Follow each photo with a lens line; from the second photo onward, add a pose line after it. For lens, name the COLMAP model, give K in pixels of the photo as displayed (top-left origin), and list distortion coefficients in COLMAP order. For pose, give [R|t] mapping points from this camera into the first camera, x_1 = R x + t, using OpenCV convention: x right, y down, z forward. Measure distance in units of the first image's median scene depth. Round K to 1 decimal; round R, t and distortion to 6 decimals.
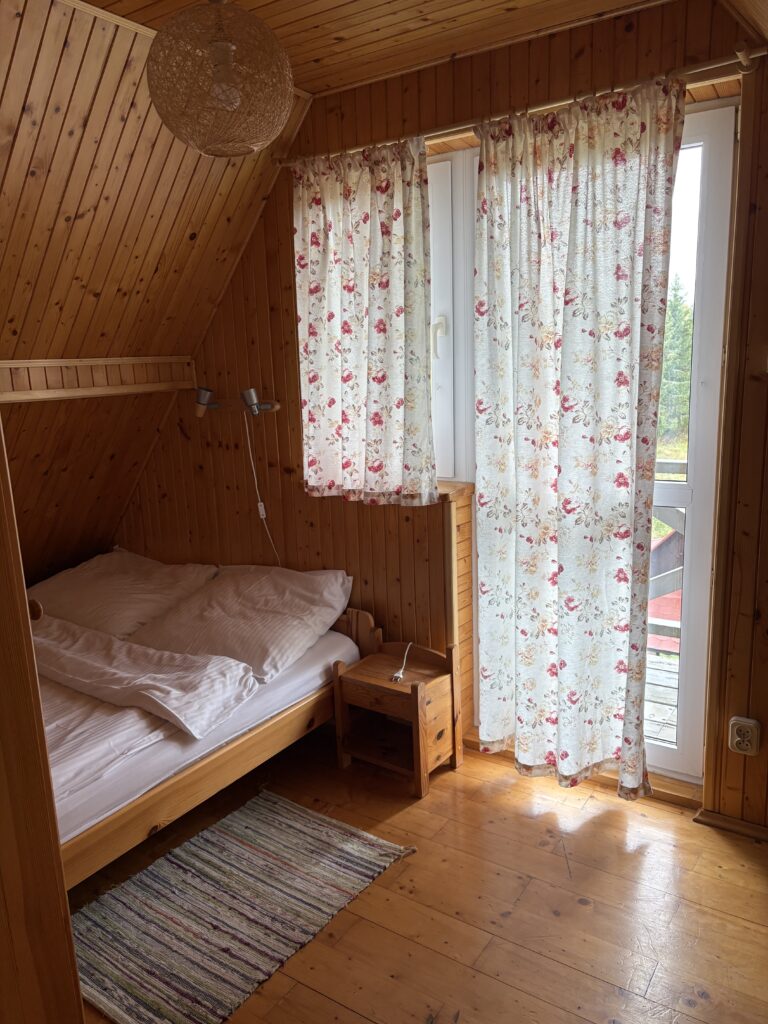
lens RADIAL K [[771.3, 0, 382.5], [0, 771.3, 512.7], [0, 0, 1]] dist [0.054263, -0.061401]
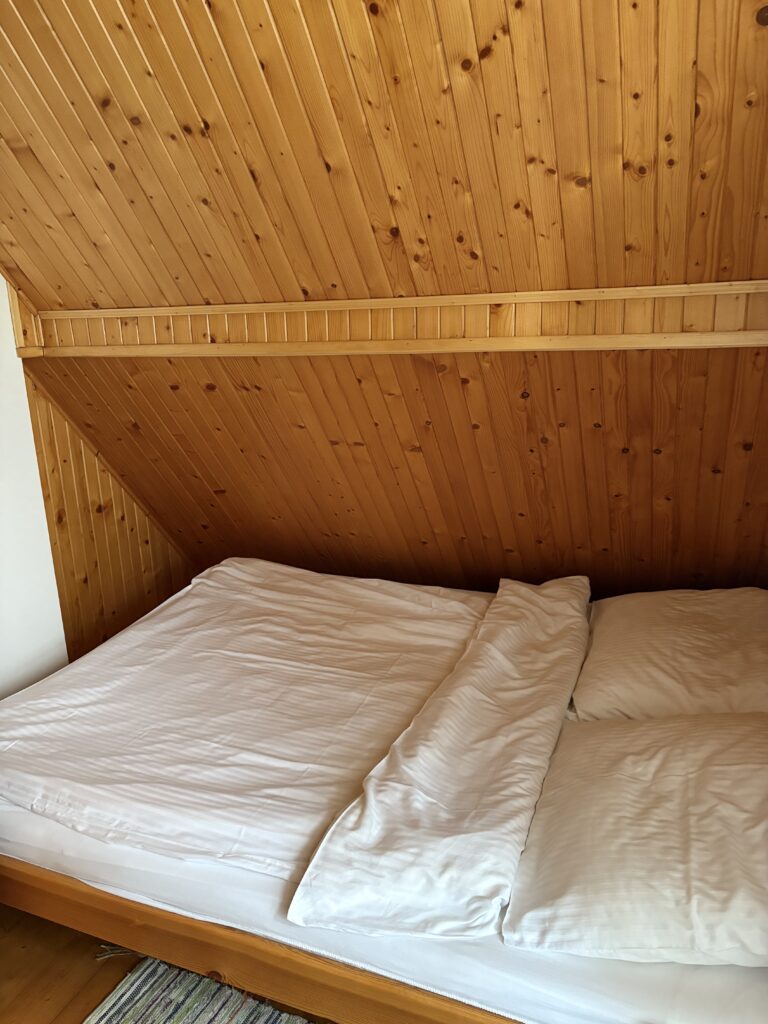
lens RADIAL K [[771.3, 0, 383.5], [0, 771.3, 507.9], [0, 0, 1]] dist [0.054263, -0.061401]
pose [[0.194189, 0.278709, -0.940538, 0.221117], [-0.164234, 0.954494, 0.248935, -0.157685], [0.967118, 0.106127, 0.231125, 0.709331]]
